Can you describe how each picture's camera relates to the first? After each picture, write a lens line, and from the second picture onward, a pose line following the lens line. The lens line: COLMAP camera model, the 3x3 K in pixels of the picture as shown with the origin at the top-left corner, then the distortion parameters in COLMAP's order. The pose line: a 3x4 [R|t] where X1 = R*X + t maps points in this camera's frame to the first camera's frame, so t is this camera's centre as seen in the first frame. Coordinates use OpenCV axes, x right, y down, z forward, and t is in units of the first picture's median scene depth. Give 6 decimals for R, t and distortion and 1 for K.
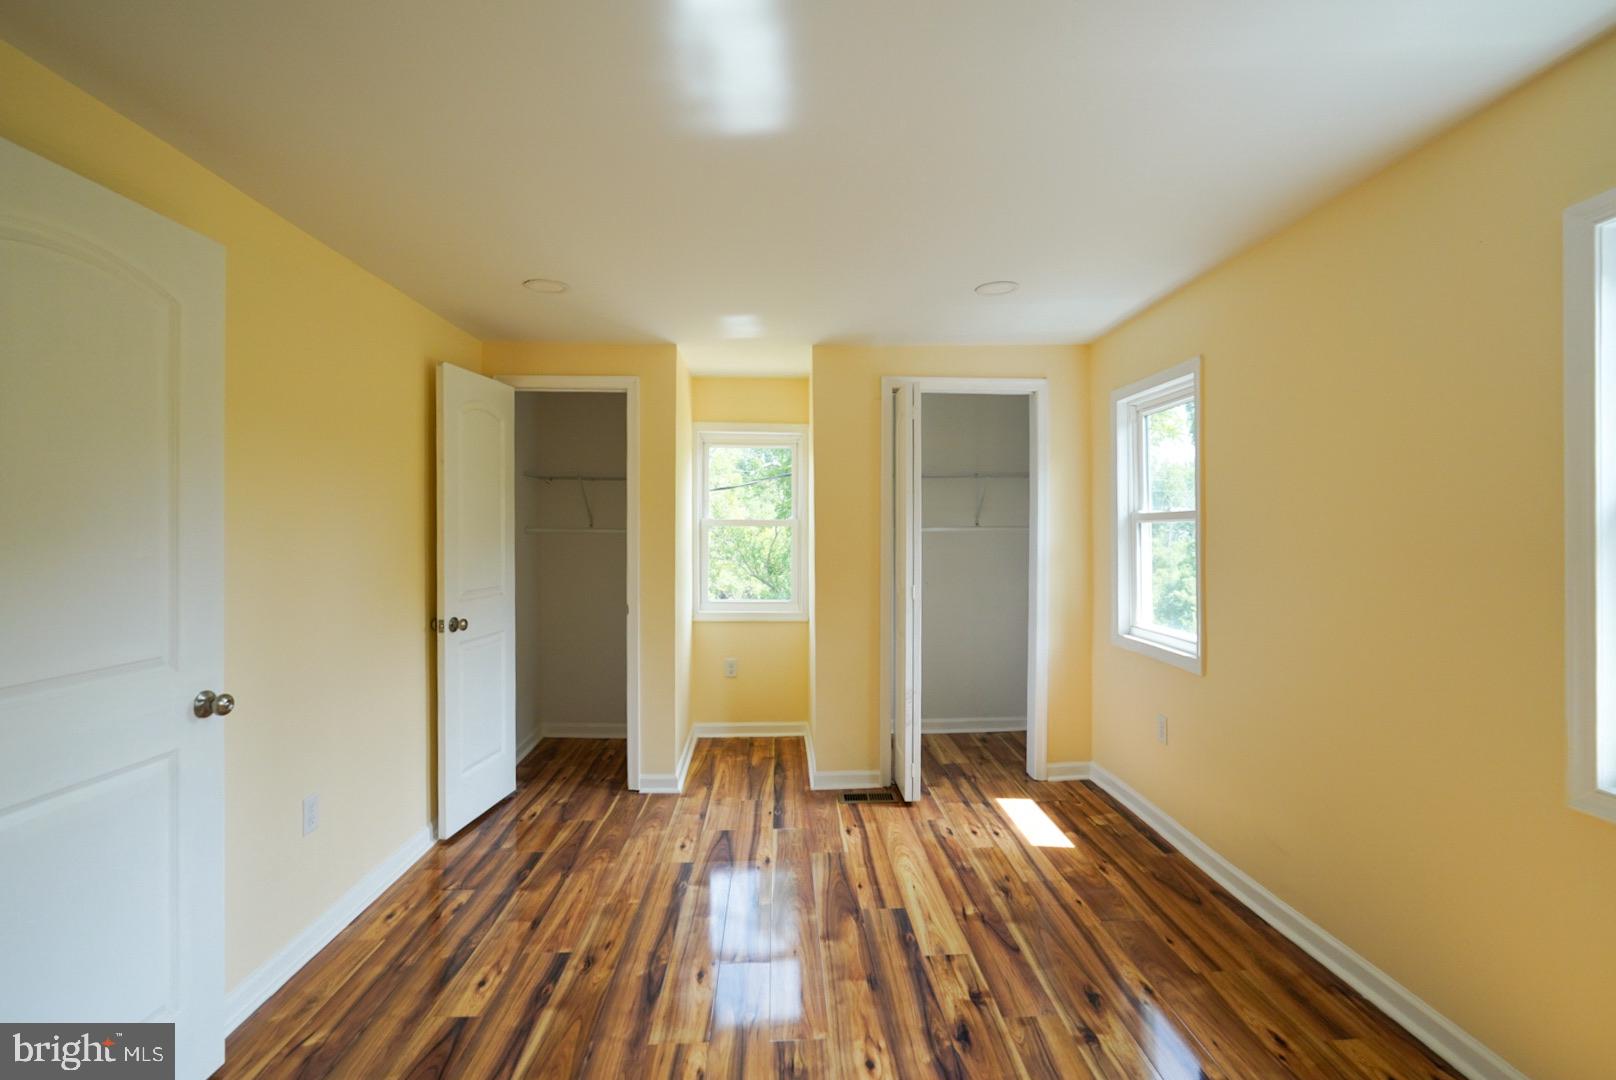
lens RADIAL K [[724.5, 0, 810.3], [0, 724.5, 530.5], [0, 0, 1]] dist [-0.021578, 0.008692]
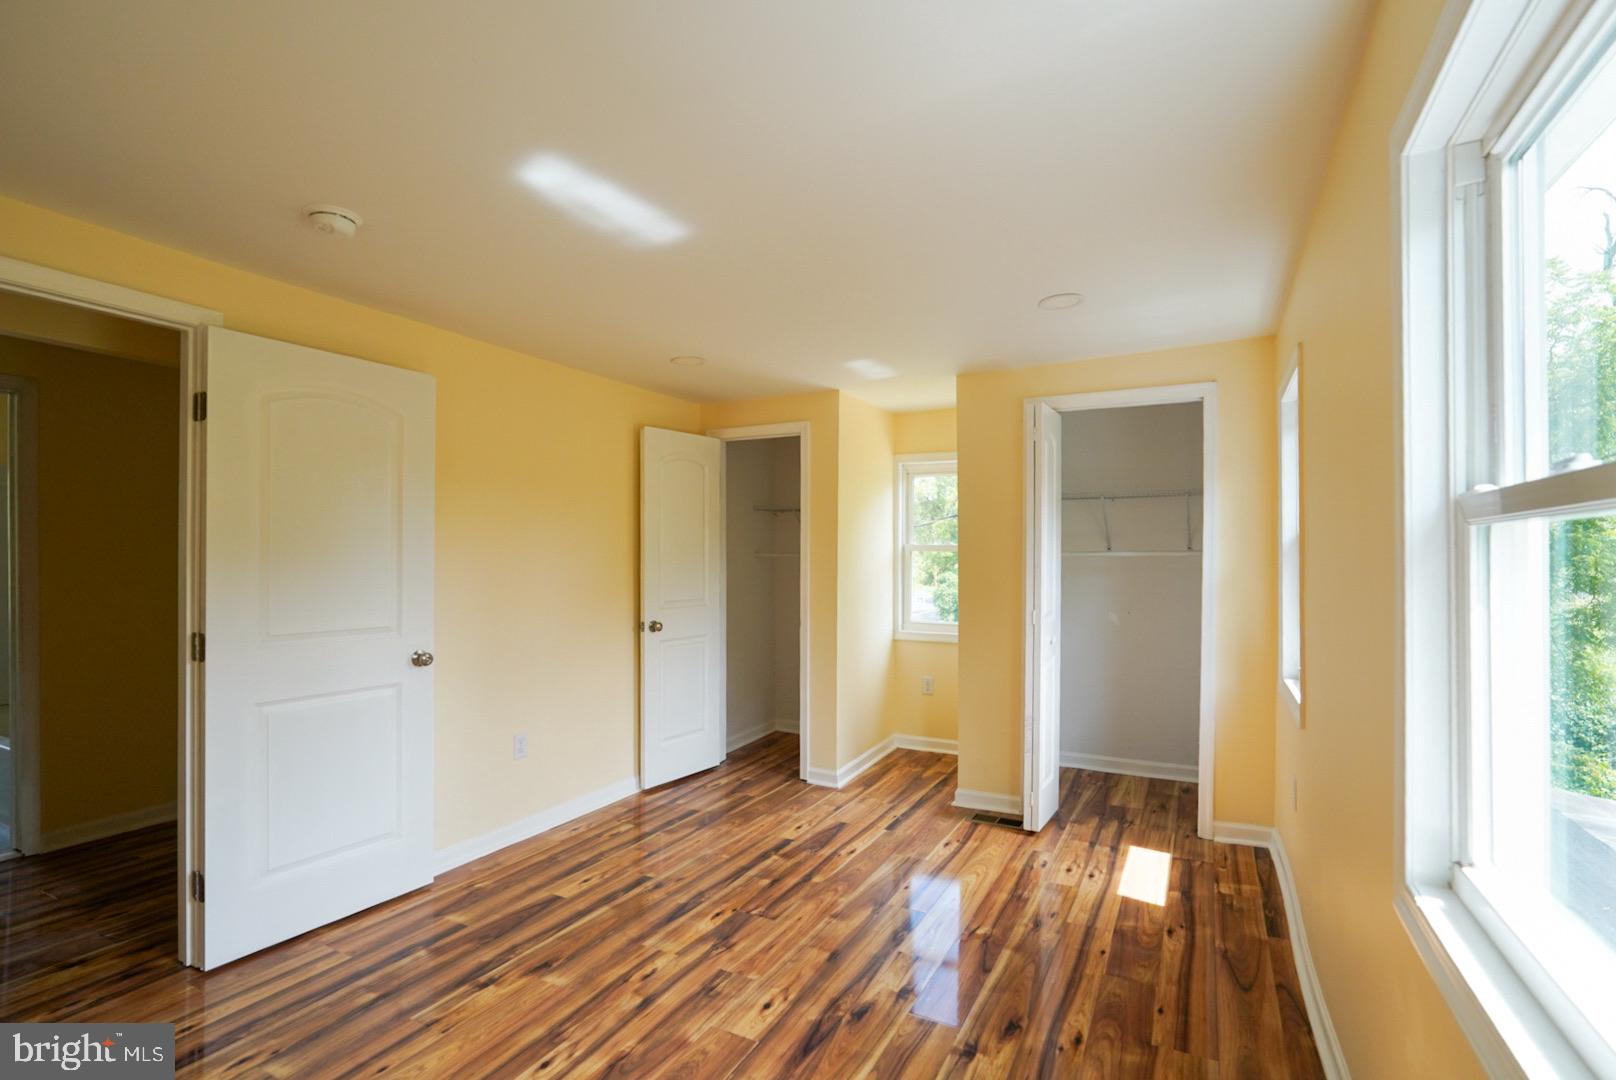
lens RADIAL K [[724.5, 0, 823.8], [0, 724.5, 554.0], [0, 0, 1]] dist [-0.021578, 0.008692]
pose [[0.871103, -0.001207, -0.491100, 0.419898], [-0.001375, 0.999987, -0.004897, 0.005389], [0.491099, 0.004941, 0.871090, 0.008597]]
